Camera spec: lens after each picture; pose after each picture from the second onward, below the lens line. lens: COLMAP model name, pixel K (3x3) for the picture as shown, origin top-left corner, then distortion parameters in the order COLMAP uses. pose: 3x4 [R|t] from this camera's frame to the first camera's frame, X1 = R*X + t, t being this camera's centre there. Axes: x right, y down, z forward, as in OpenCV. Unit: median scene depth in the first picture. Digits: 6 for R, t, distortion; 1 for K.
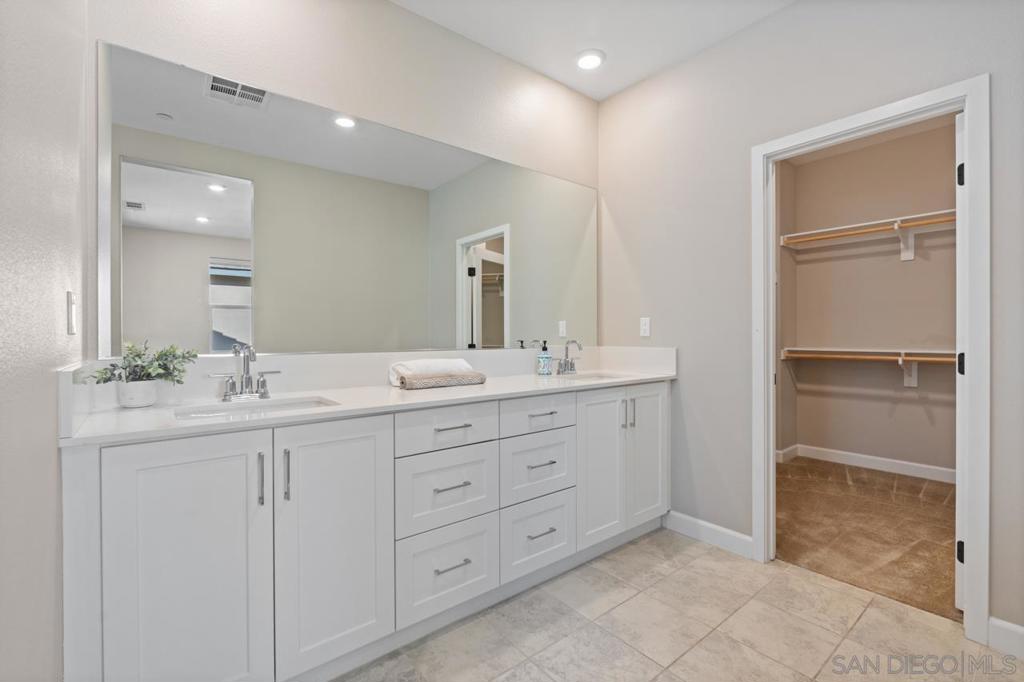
lens RADIAL K [[456.3, 0, 510.6], [0, 456.3, 338.5], [0, 0, 1]] dist [0.002291, 0.000378]
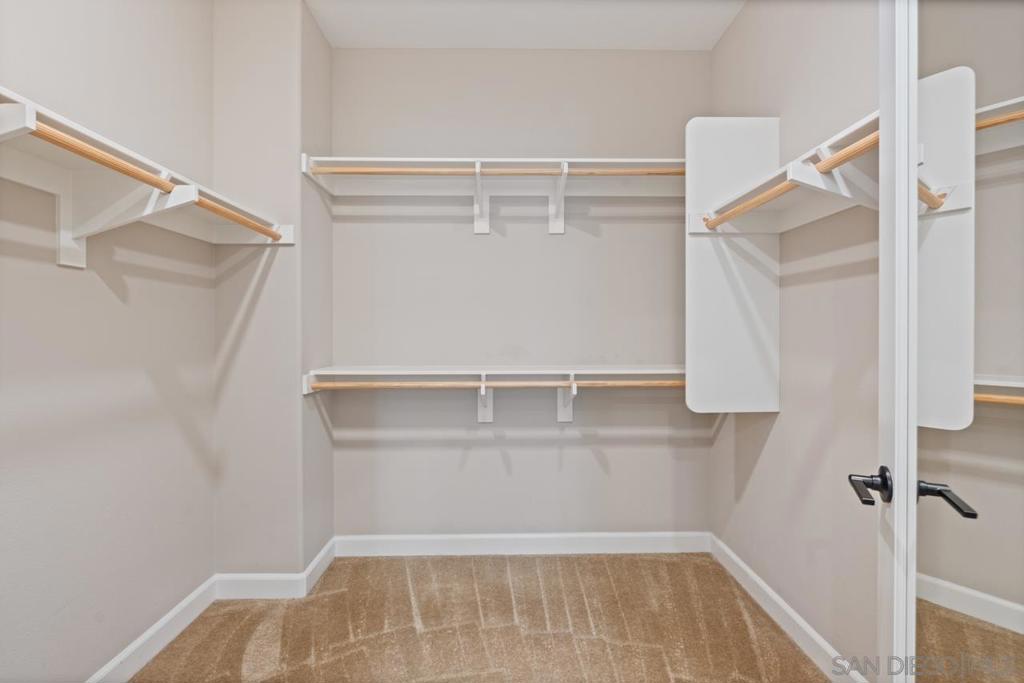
lens RADIAL K [[456.3, 0, 512.7], [0, 456.3, 336.4], [0, 0, 1]] dist [0.002291, 0.000378]
pose [[0.612616, -0.000281, 0.790381, 0.370926], [0.001739, 0.999998, -0.000992, -0.020092], [-0.790379, 0.001982, 0.612615, 0.559879]]
